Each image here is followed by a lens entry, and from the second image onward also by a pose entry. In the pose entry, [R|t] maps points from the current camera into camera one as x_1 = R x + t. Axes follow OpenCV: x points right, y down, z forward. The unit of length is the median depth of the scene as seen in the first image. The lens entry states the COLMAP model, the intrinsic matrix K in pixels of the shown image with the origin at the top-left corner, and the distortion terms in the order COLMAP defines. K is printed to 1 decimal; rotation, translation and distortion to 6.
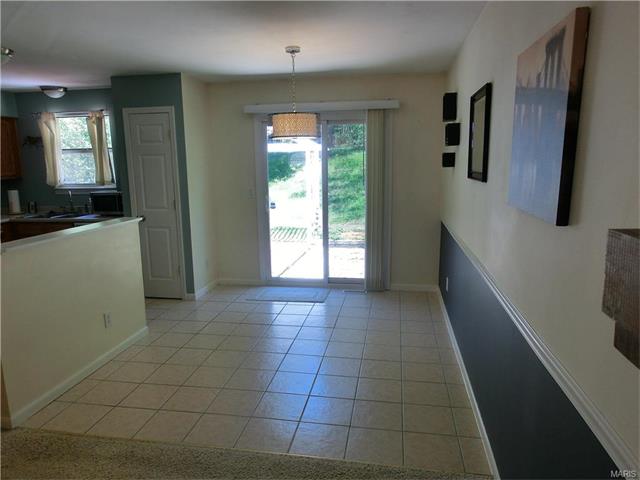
lens RADIAL K [[447.8, 0, 317.7], [0, 447.8, 240.5], [0, 0, 1]] dist [-0.026384, 0.037138]
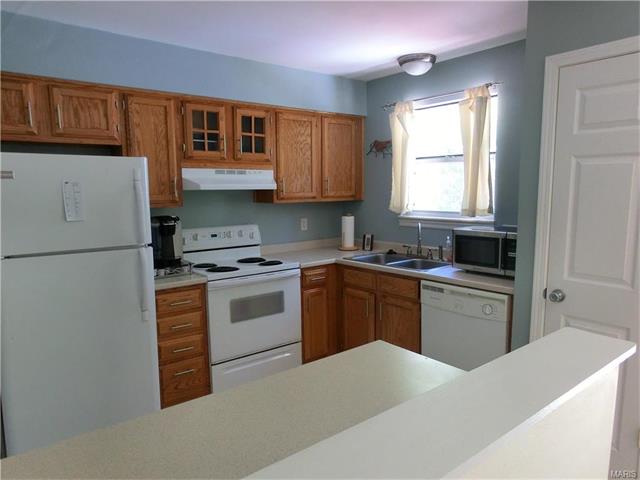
lens RADIAL K [[447.8, 0, 314.8], [0, 447.8, 239.5], [0, 0, 1]] dist [-0.026384, 0.037138]
pose [[0.749155, 0.086884, -0.656672, -0.251996], [-0.123238, 0.992334, -0.009299, -0.063397], [0.650830, 0.087893, 0.754119, 0.432445]]
